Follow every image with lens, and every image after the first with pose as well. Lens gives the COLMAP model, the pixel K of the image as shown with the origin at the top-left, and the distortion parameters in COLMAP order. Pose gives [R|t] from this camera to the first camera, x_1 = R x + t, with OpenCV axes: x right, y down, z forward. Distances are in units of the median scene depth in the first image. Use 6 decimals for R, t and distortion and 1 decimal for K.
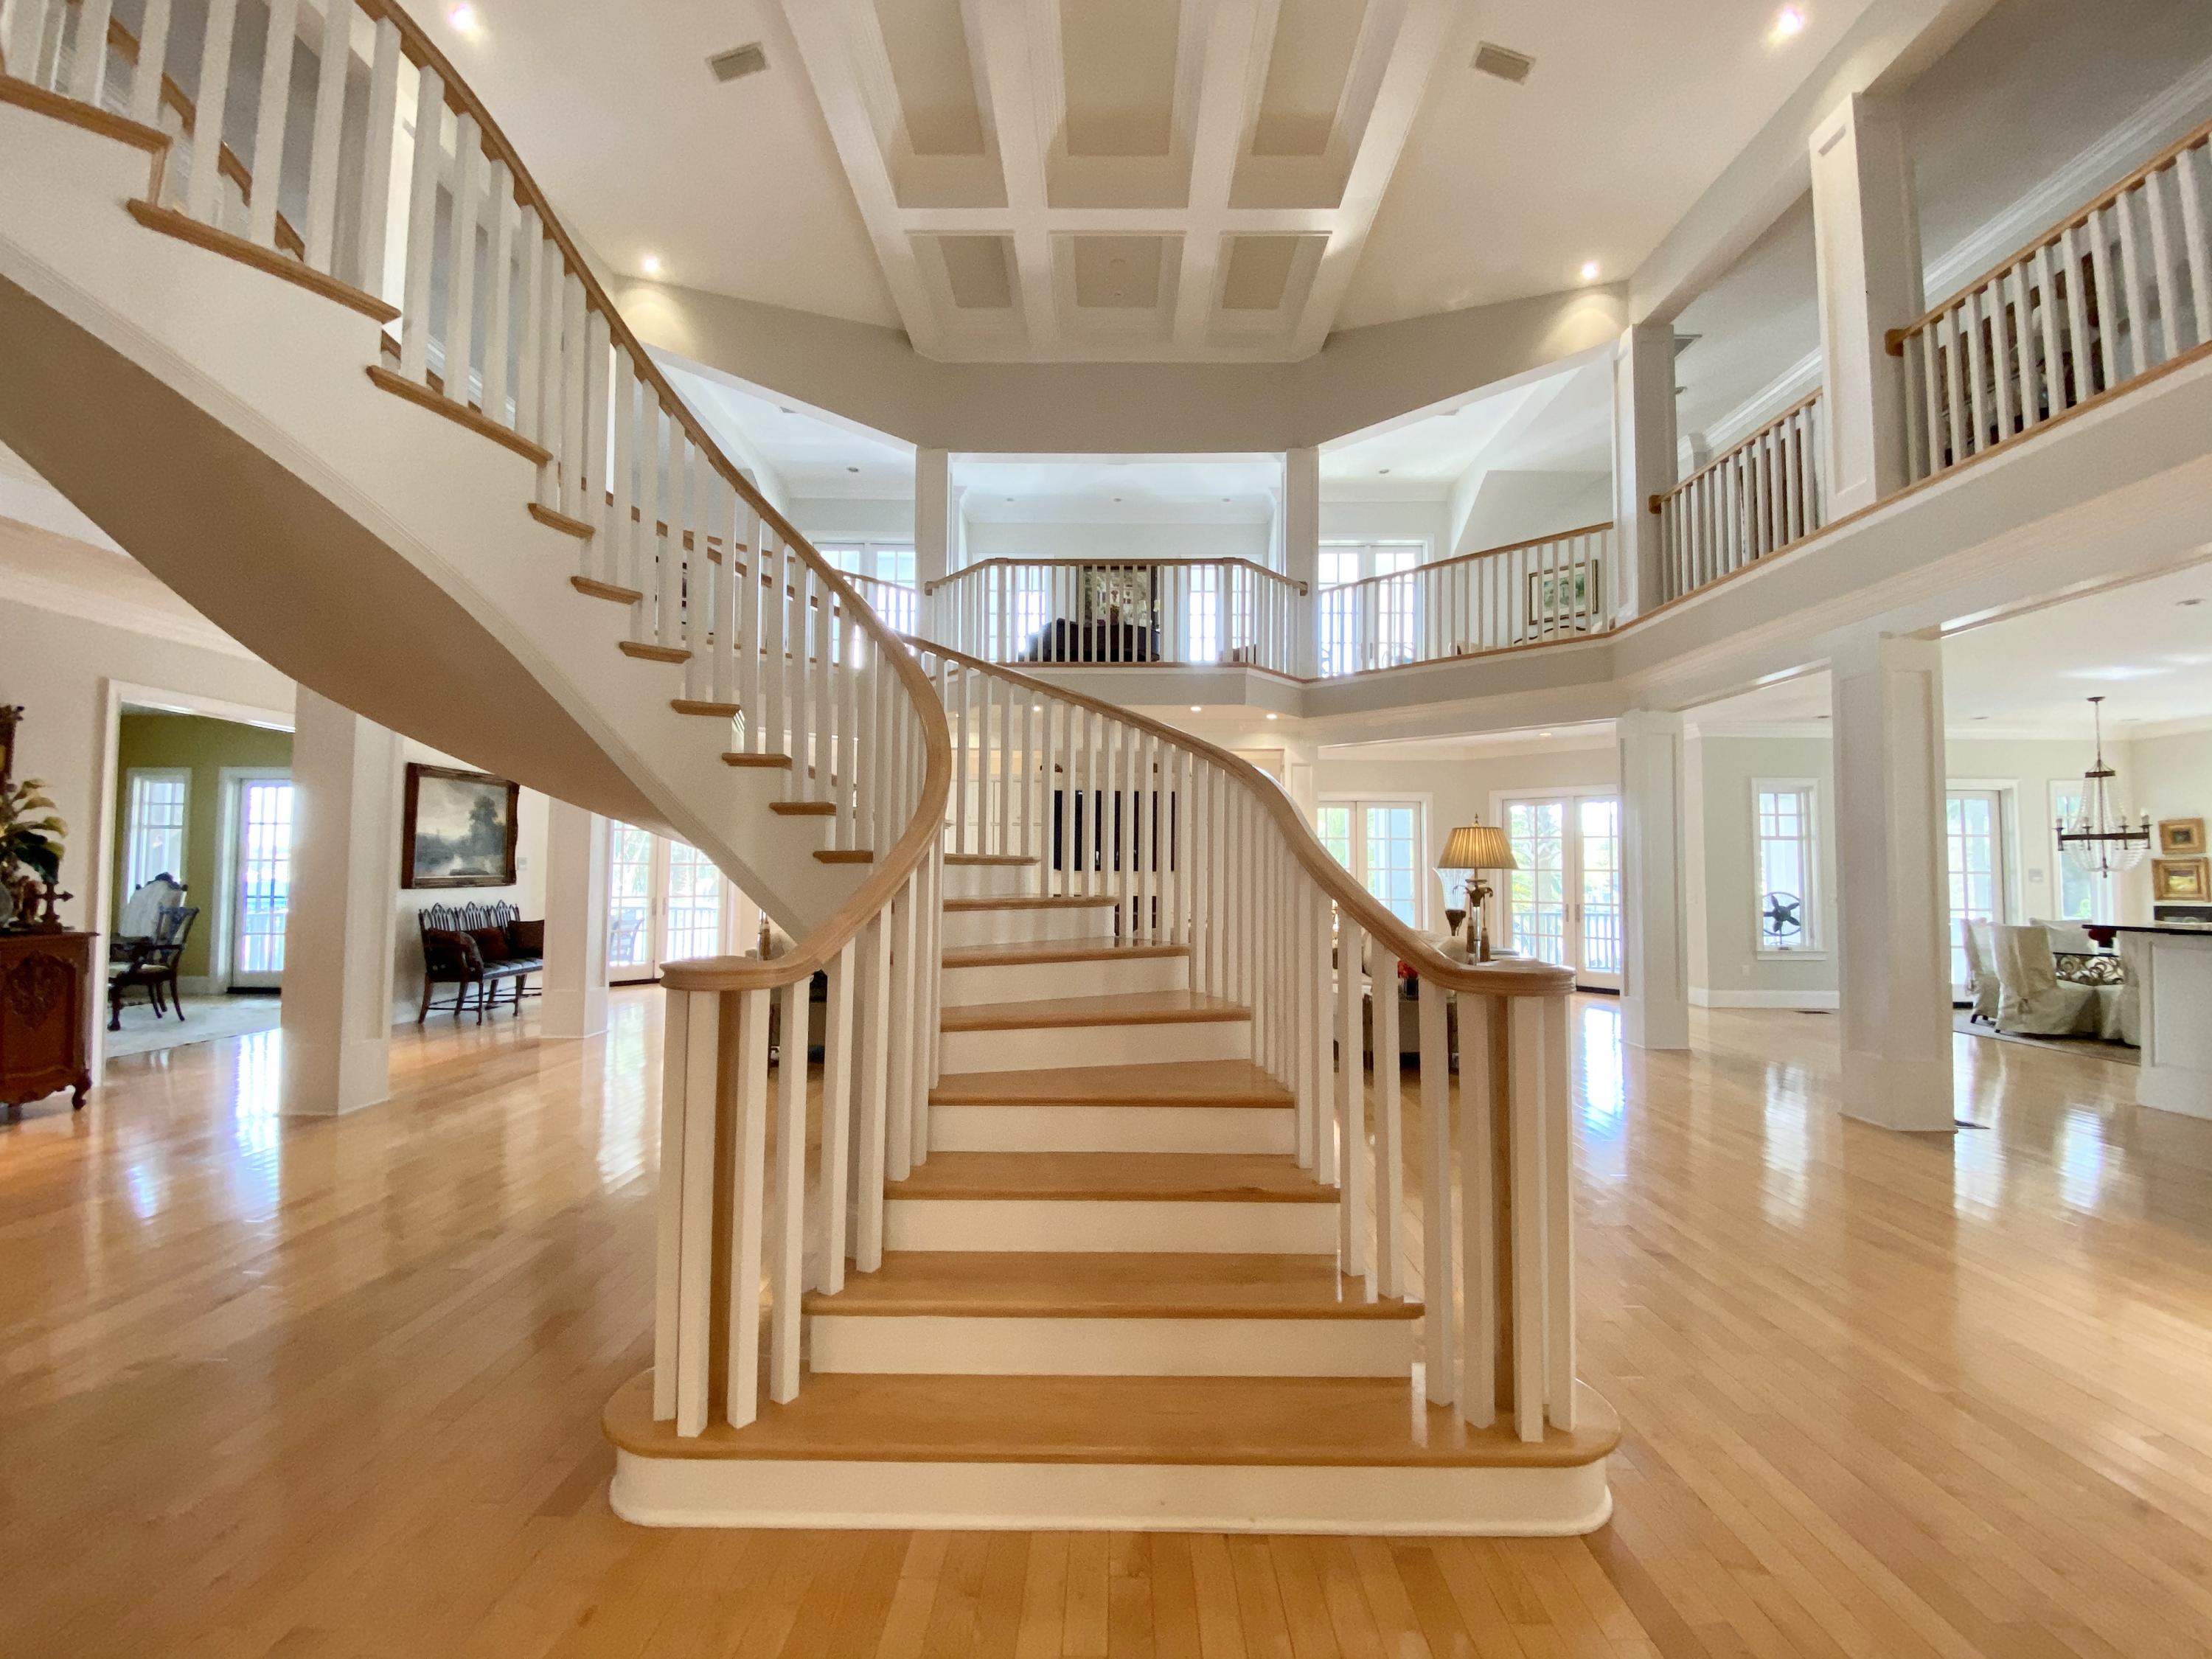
lens RADIAL K [[905.9, 0, 1113.0], [0, 905.9, 828.7], [0, 0, 1]] dist [-0.001075, -0.012039]
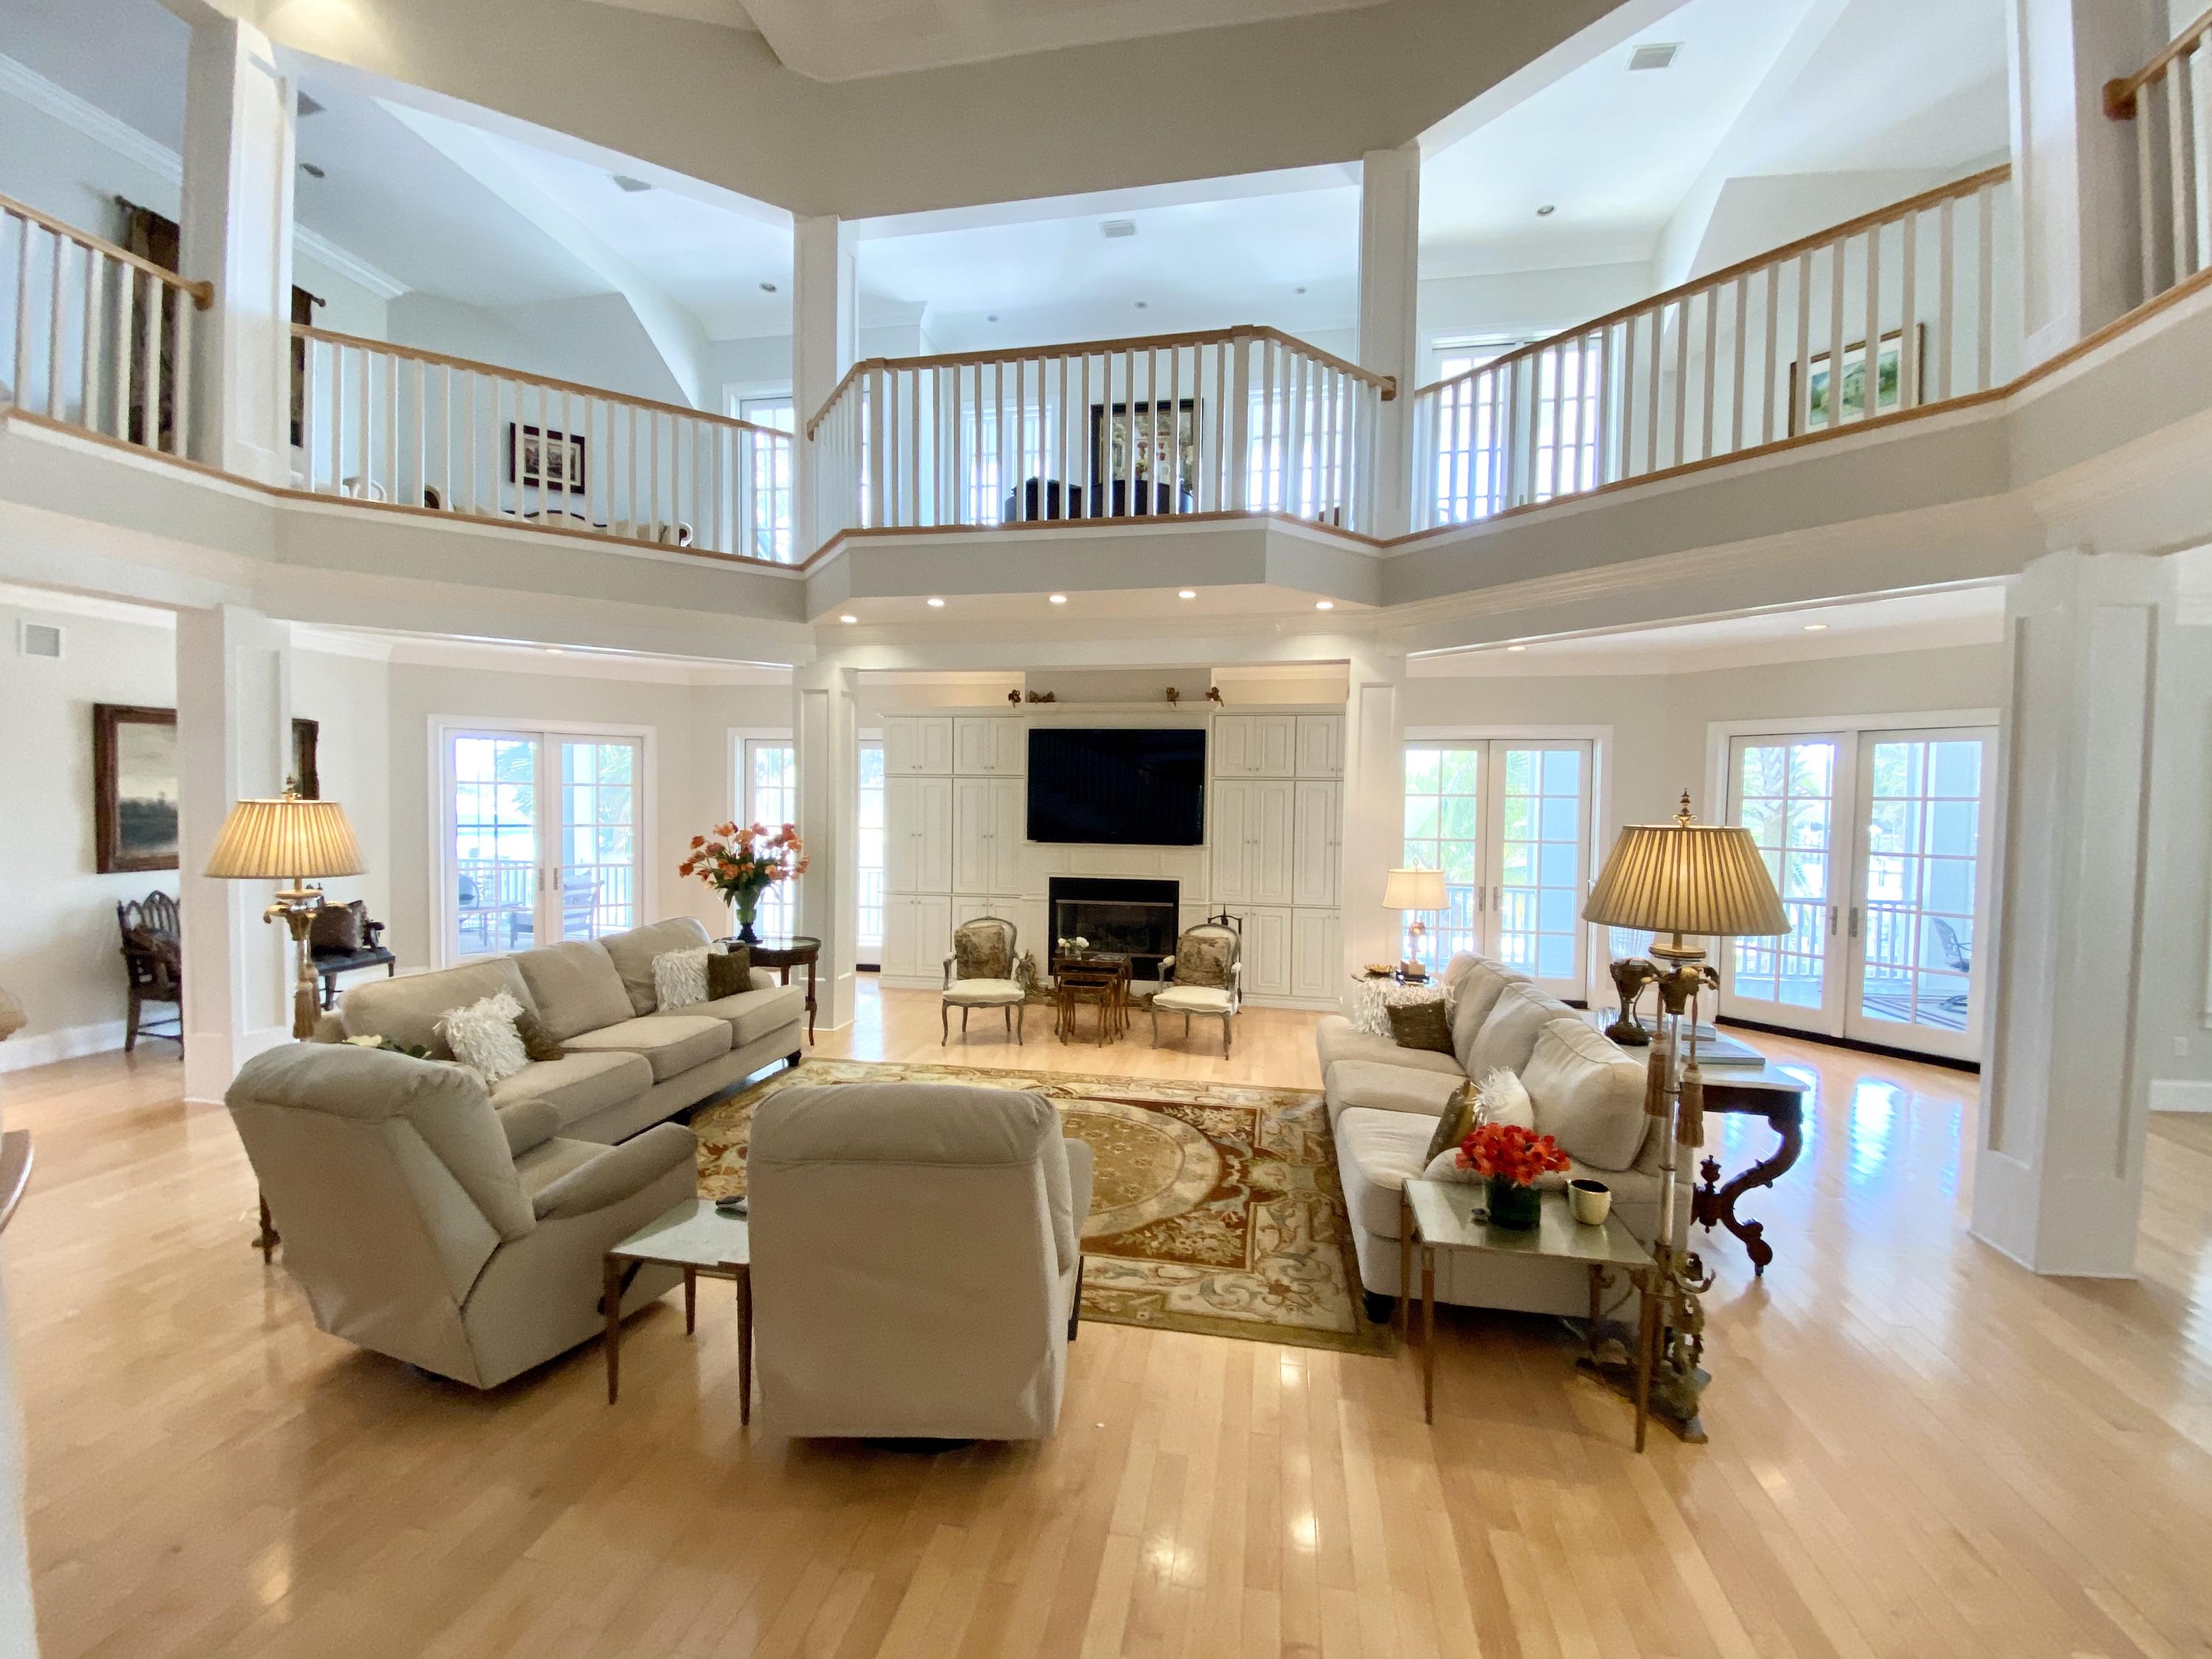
lens RADIAL K [[905.9, 0, 1113.0], [0, 905.9, 828.7], [0, 0, 1]] dist [-0.001075, -0.012039]
pose [[0.983926, 0.011941, -0.178179, 0.153549], [0.002216, 0.996869, 0.079042, -0.023872], [0.178565, -0.078166, 0.980818, 0.385629]]
